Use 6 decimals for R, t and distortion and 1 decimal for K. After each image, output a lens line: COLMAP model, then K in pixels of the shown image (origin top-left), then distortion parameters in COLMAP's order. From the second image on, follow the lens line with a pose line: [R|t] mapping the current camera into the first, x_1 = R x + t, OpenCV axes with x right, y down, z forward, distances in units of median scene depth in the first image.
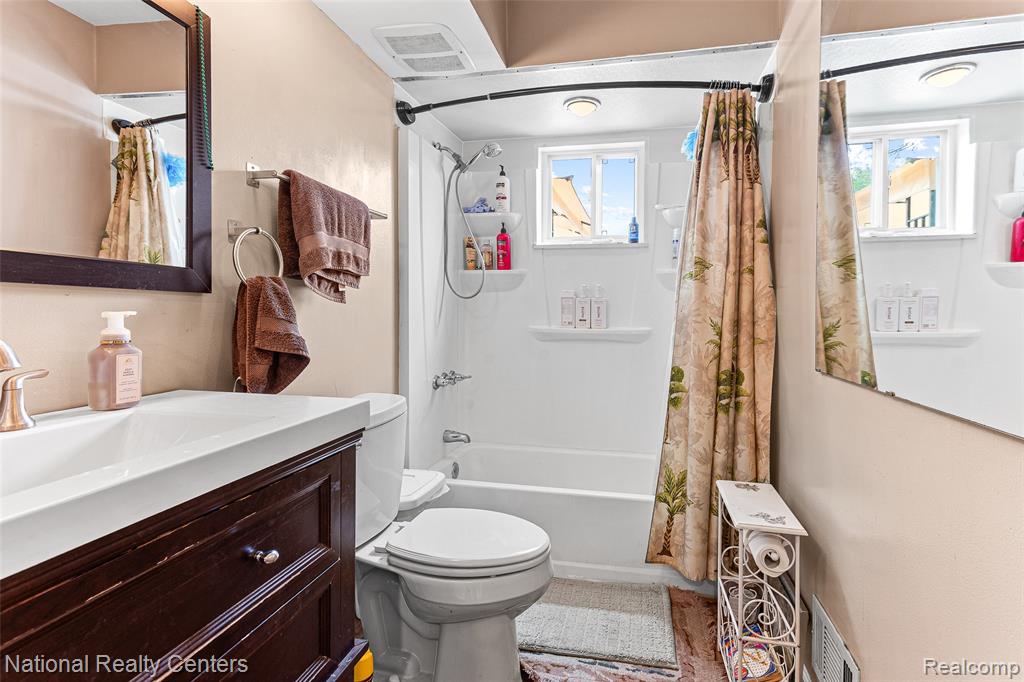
lens RADIAL K [[506.0, 0, 514.1], [0, 506.0, 321.3], [0, 0, 1]] dist [-0.000466, -0.000091]
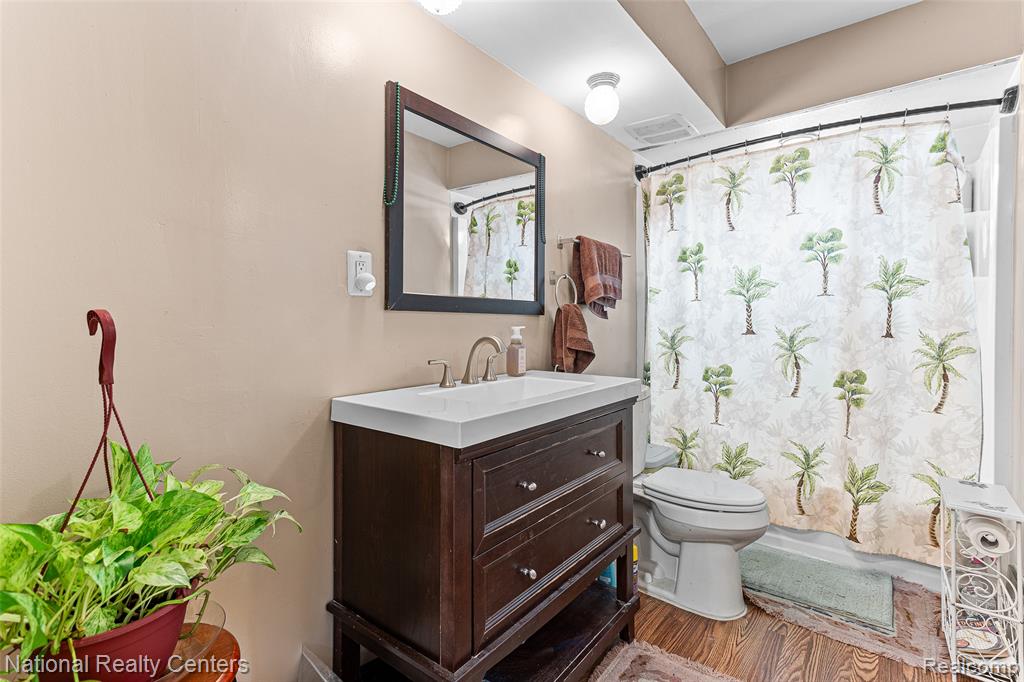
lens RADIAL K [[494.1, 0, 511.8], [0, 494.1, 328.2], [0, 0, 1]] dist [0.022082, -0.000311]
pose [[0.920572, -0.002937, -0.390562, -0.035212], [0.000450, 0.999979, -0.006460, -0.000218], [0.390573, 0.005771, 0.920554, -0.504002]]
